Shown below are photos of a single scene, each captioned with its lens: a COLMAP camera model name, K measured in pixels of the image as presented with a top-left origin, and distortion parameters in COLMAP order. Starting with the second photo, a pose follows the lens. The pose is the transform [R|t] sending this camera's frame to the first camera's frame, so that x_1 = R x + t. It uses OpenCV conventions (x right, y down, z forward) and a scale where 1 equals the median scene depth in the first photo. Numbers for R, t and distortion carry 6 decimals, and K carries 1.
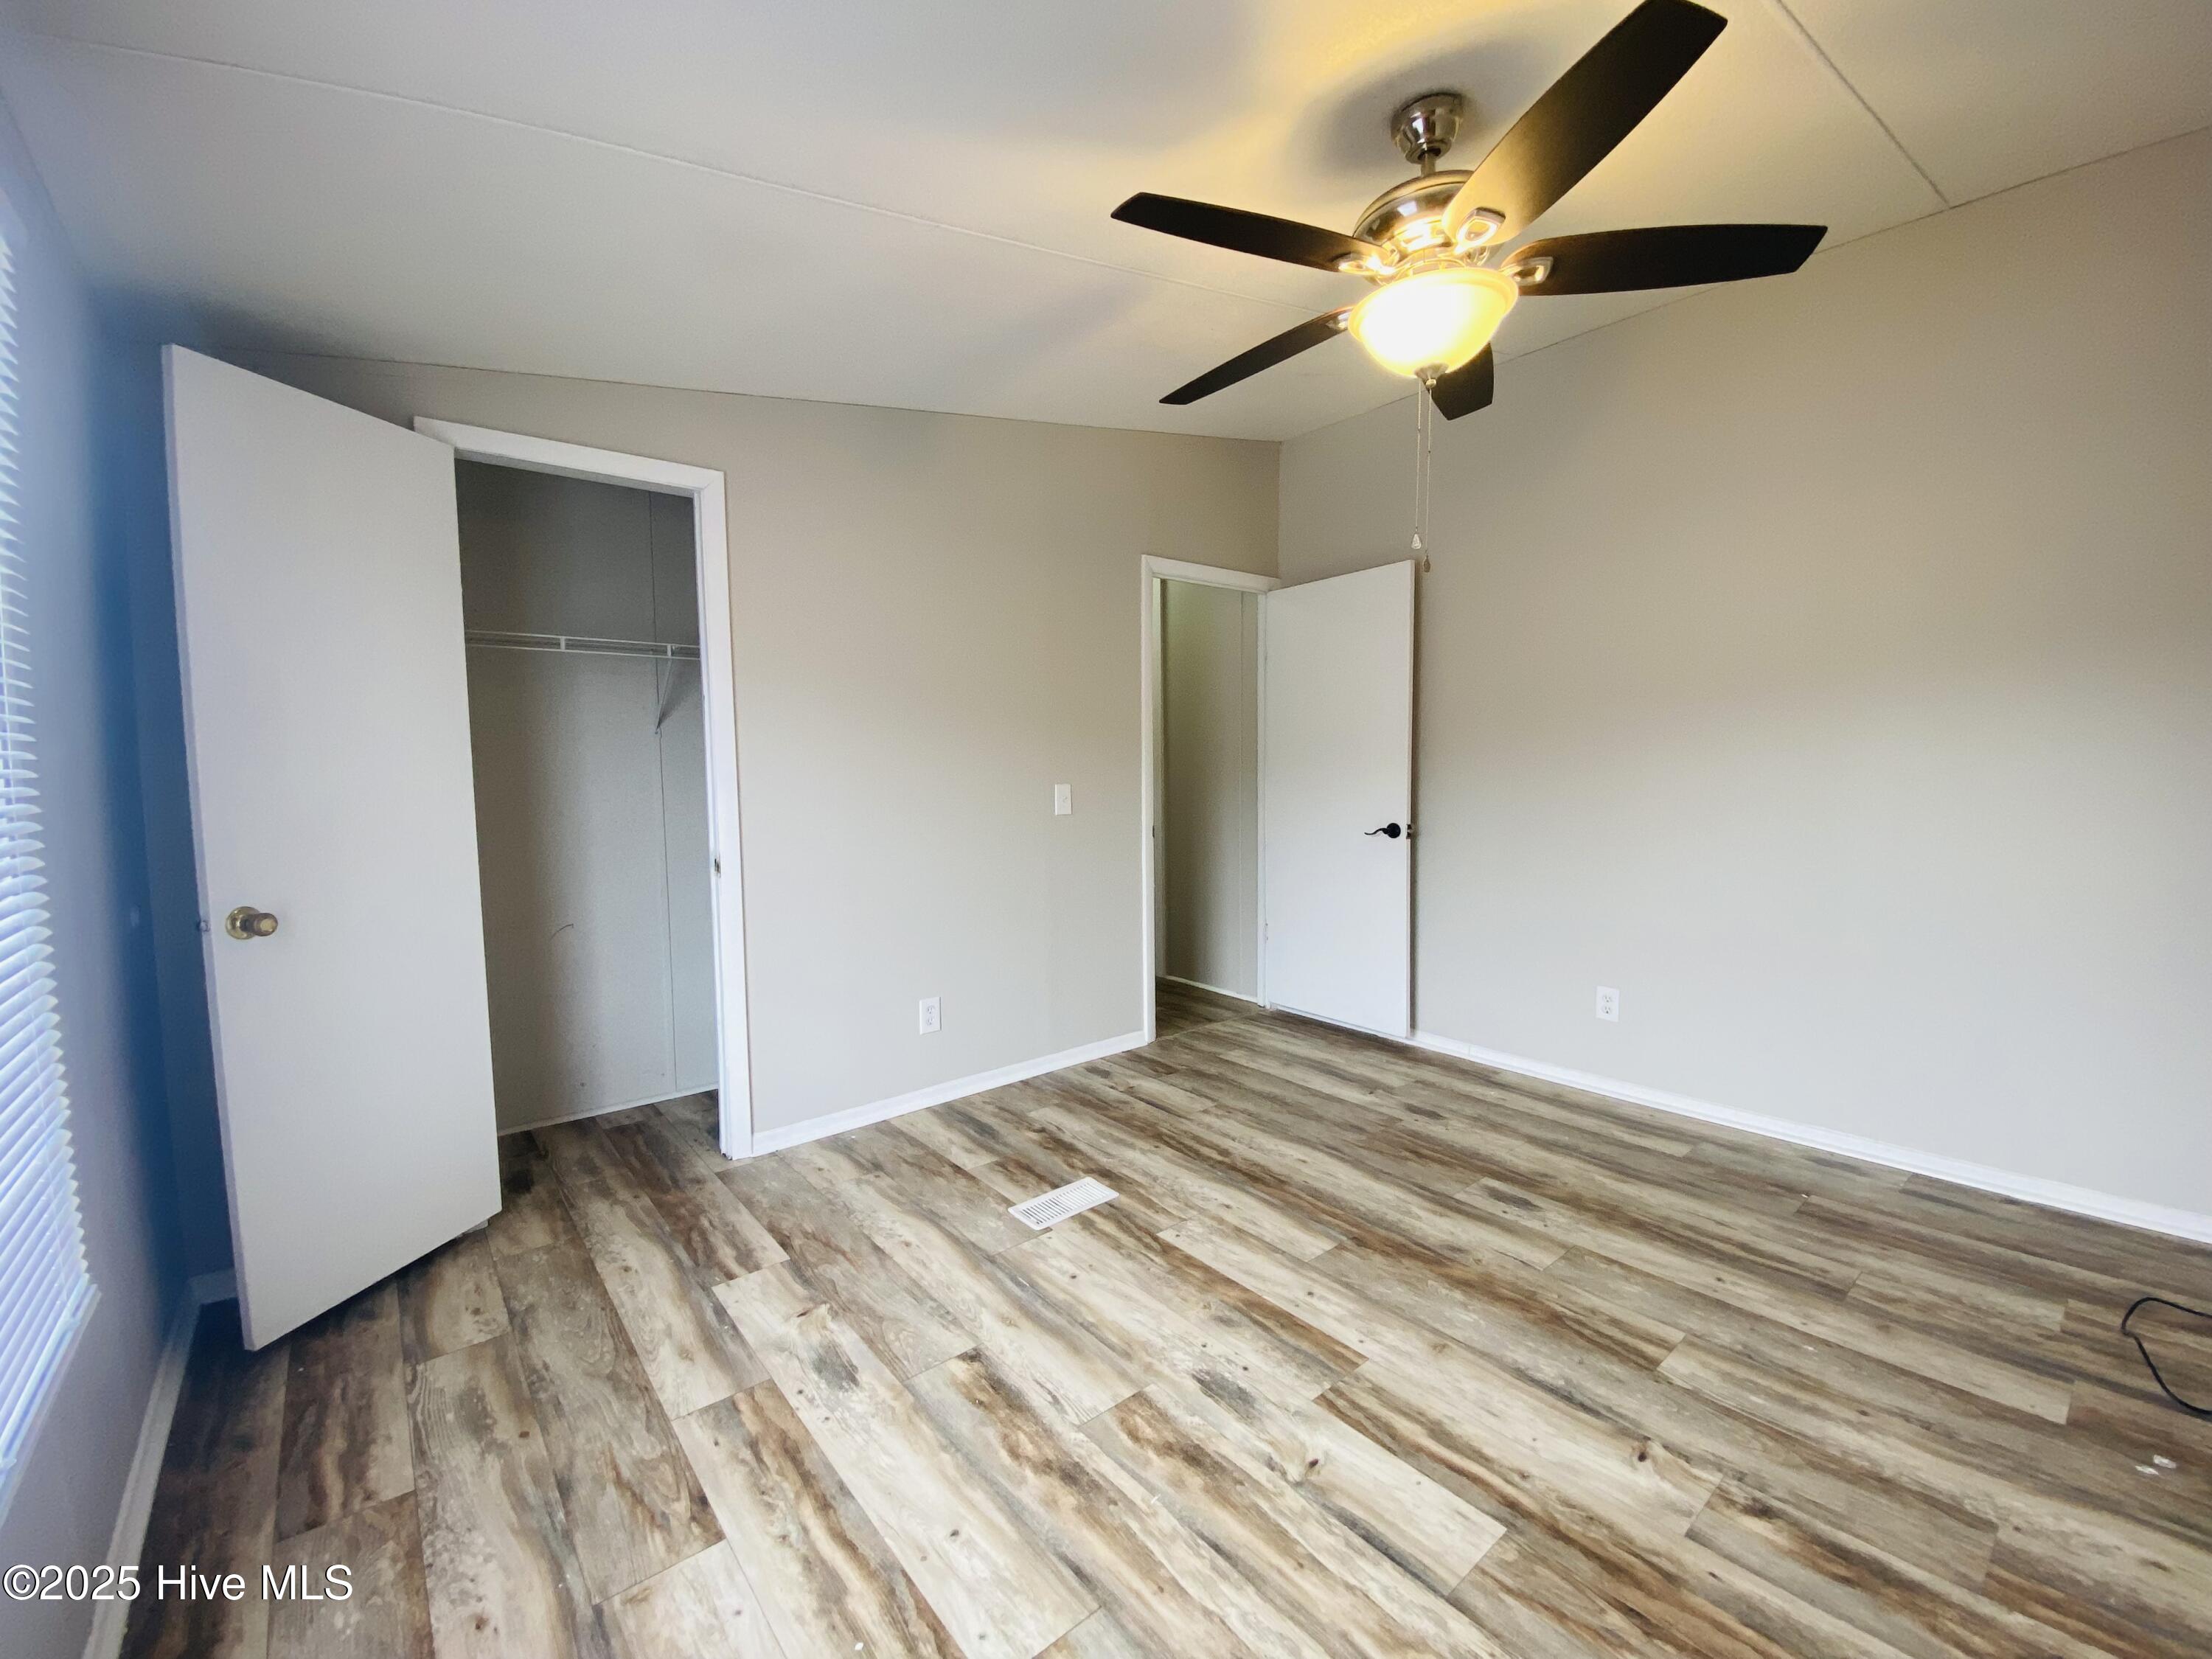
lens RADIAL K [[948.2, 0, 1100.4], [0, 948.2, 778.2], [0, 0, 1]] dist [-0.000886, -0.021466]
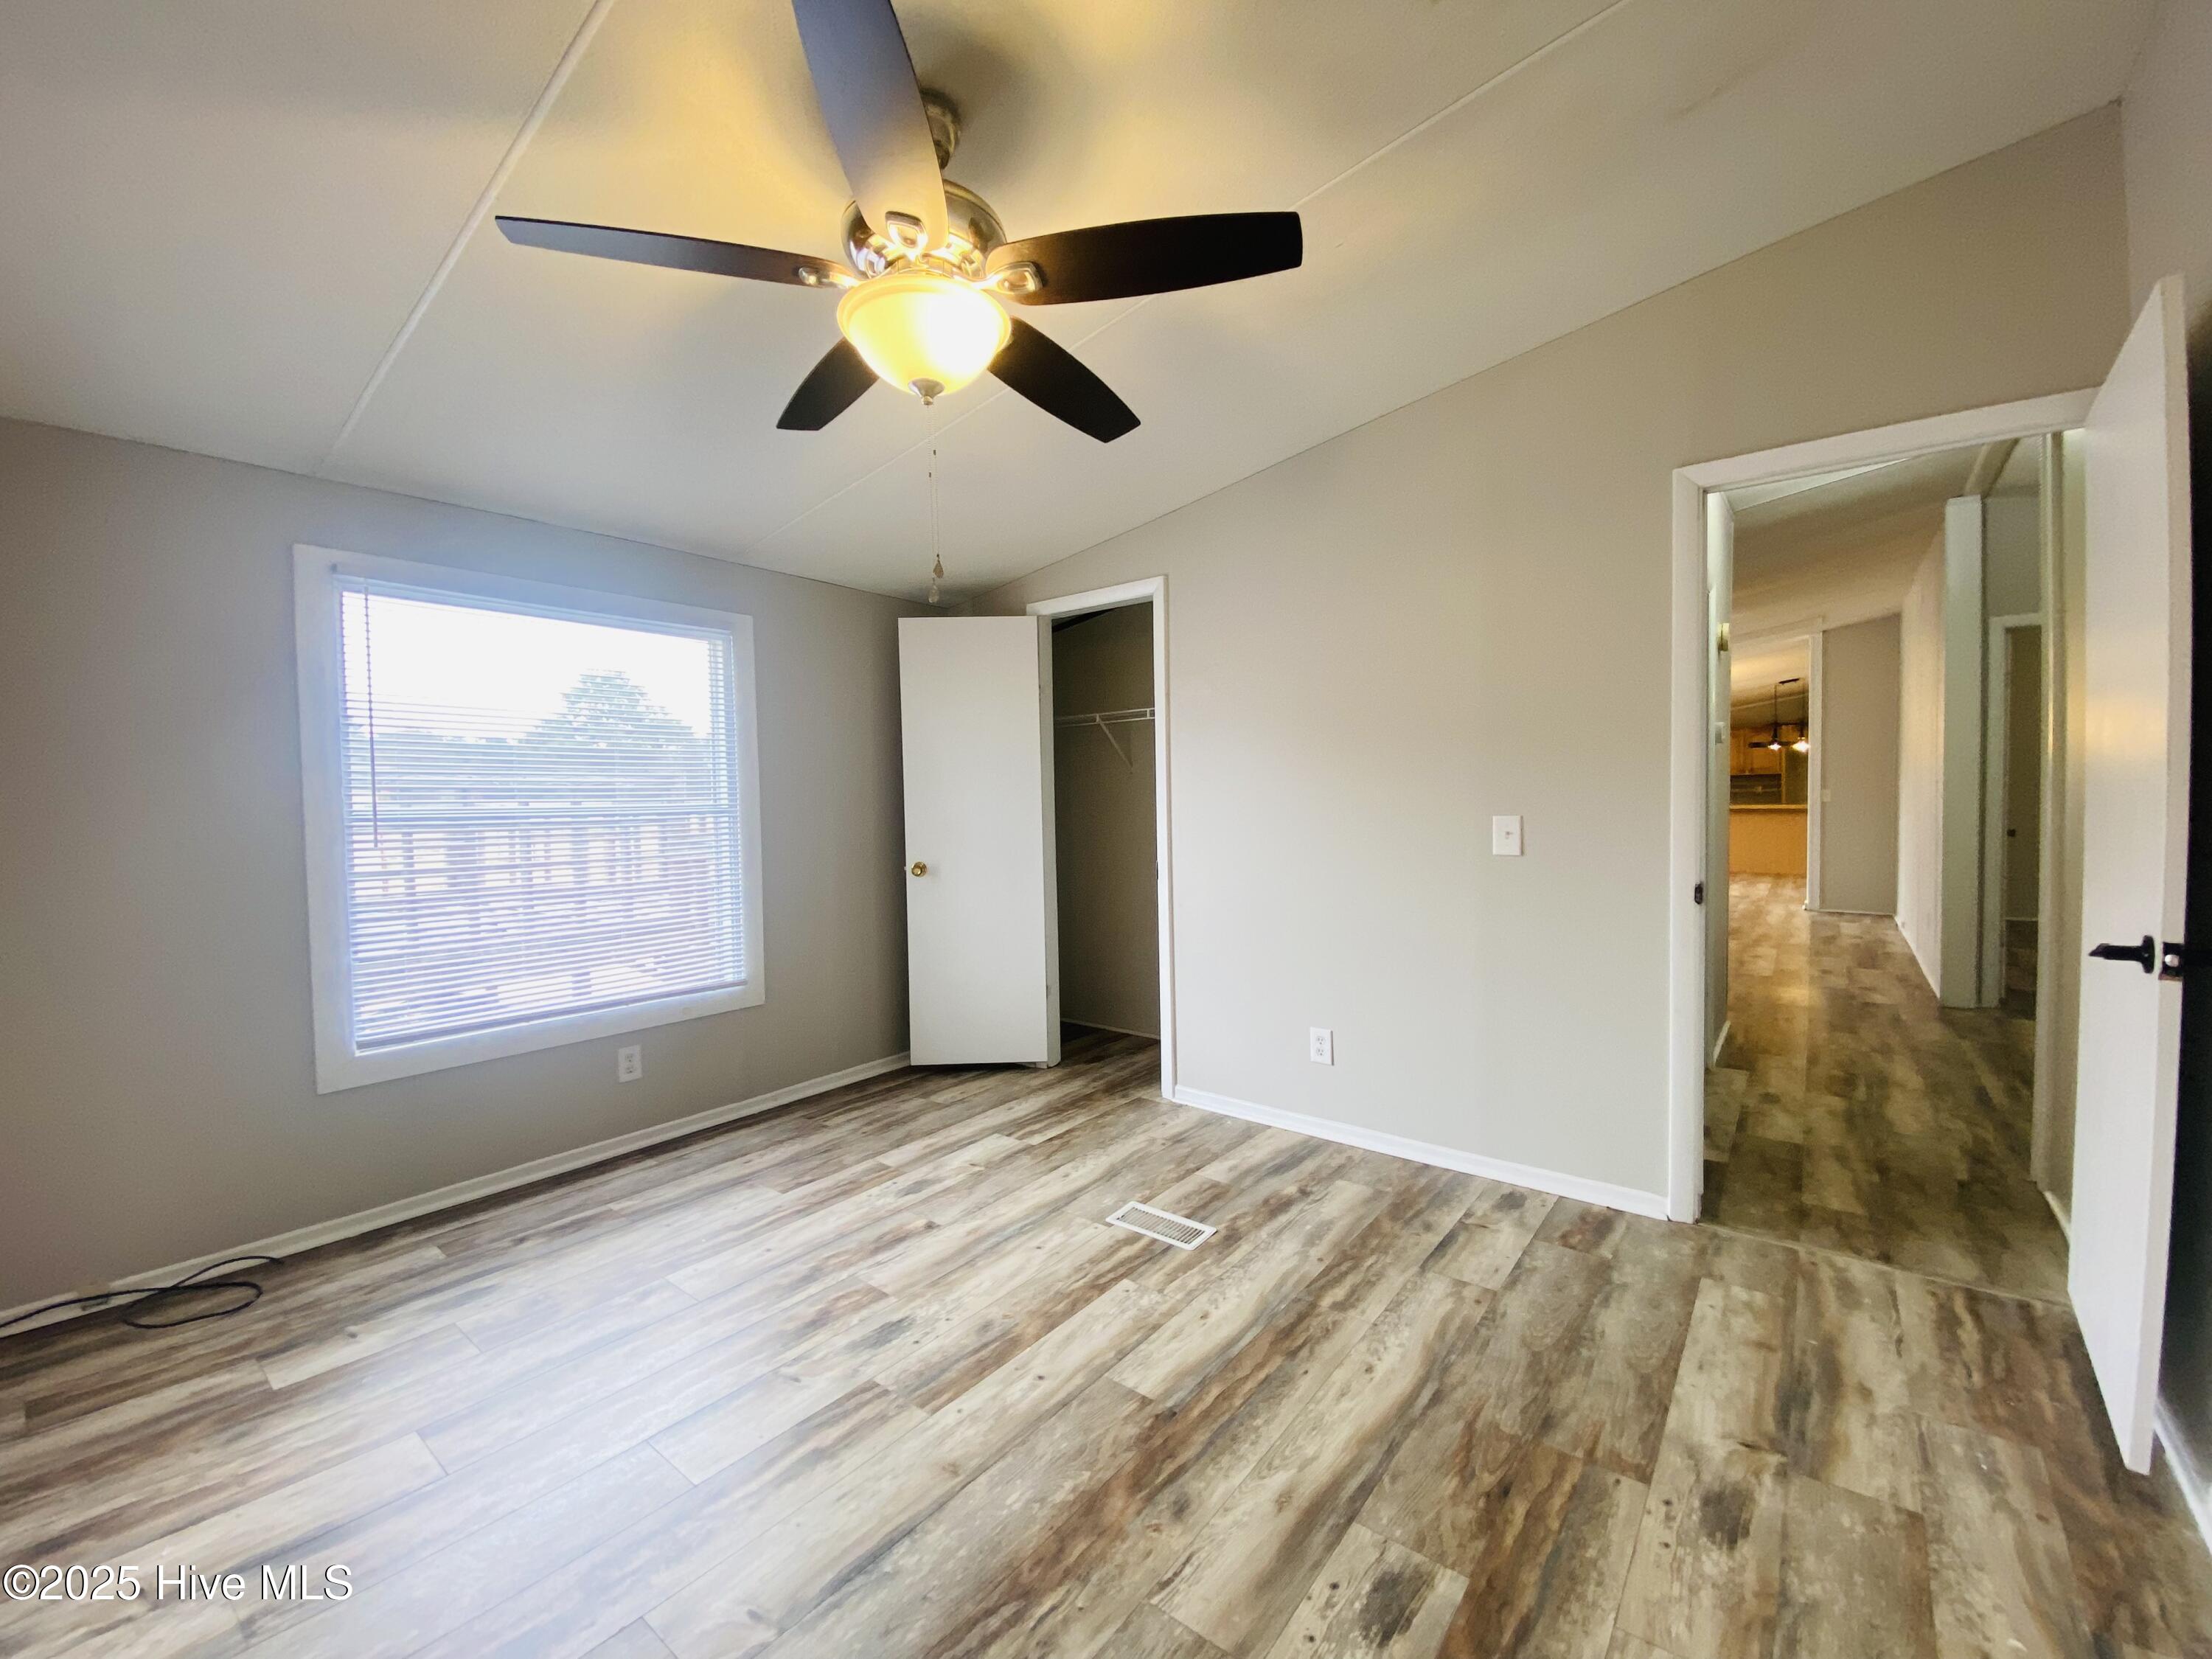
lens RADIAL K [[890.5, 0, 1072.3], [0, 890.5, 831.7], [0, 0, 1]] dist [0.002638, -0.019033]
pose [[0.203274, 0.063596, -0.977054, 0.885280], [-0.015892, 0.997971, 0.061651, -0.049078], [0.978993, 0.002995, 0.203872, 0.701827]]
